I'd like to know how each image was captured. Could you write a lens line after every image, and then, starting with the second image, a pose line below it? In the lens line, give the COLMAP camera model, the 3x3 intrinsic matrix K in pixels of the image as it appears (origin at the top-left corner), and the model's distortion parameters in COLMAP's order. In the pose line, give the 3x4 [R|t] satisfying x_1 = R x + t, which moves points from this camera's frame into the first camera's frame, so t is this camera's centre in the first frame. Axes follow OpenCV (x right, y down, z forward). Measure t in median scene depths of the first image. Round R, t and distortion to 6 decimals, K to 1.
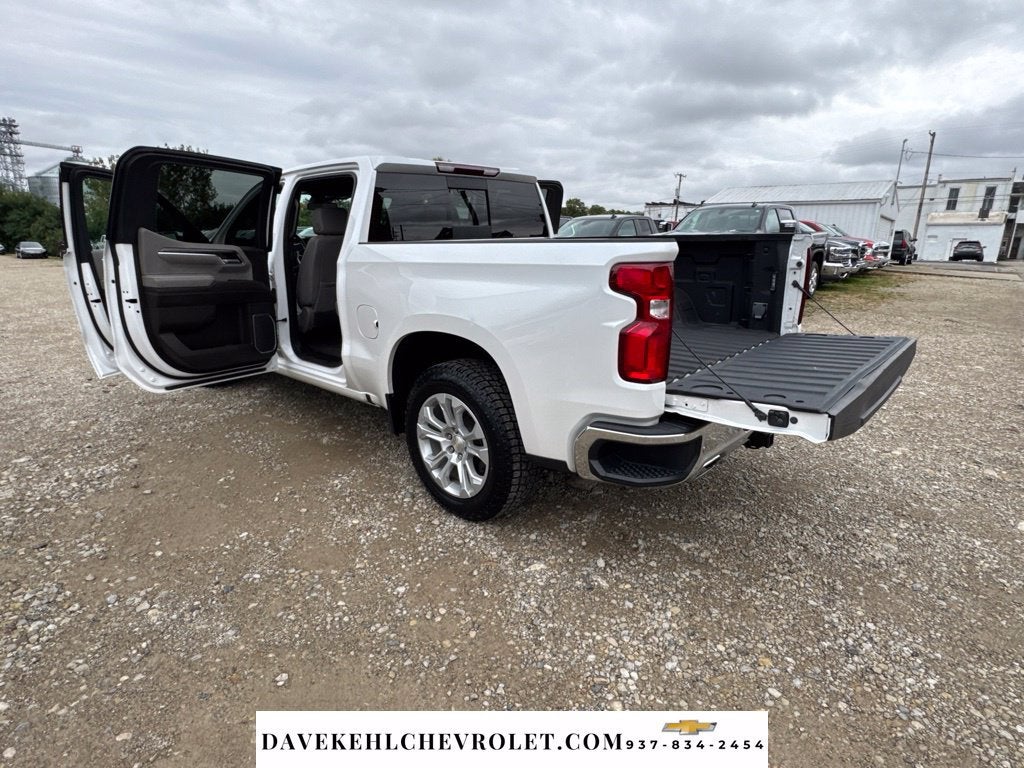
lens RADIAL K [[534.8, 0, 511.1], [0, 534.8, 377.9], [0, 0, 1]] dist [-0.000174, -0.000303]
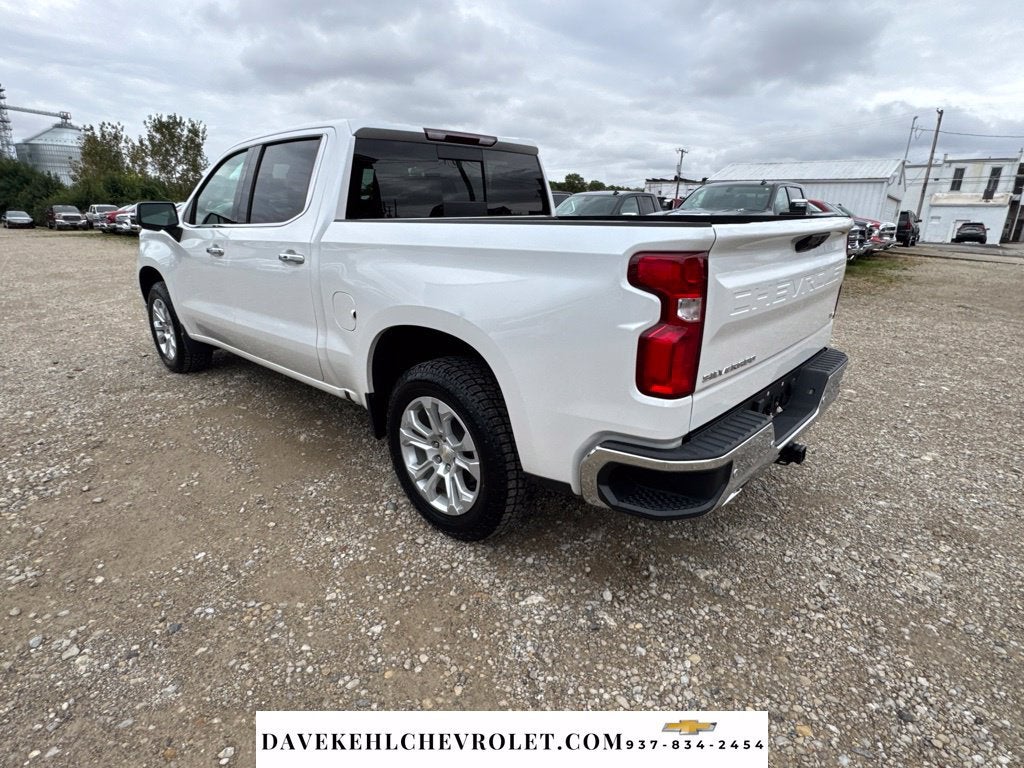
lens RADIAL K [[534.8, 0, 511.1], [0, 534.8, 377.9], [0, 0, 1]] dist [-0.000174, -0.000303]
pose [[0.999919, 0.010695, 0.006945, 0.000524], [-0.010980, 0.999038, 0.042464, -0.043764], [-0.006484, -0.042537, 0.999074, 0.141058]]
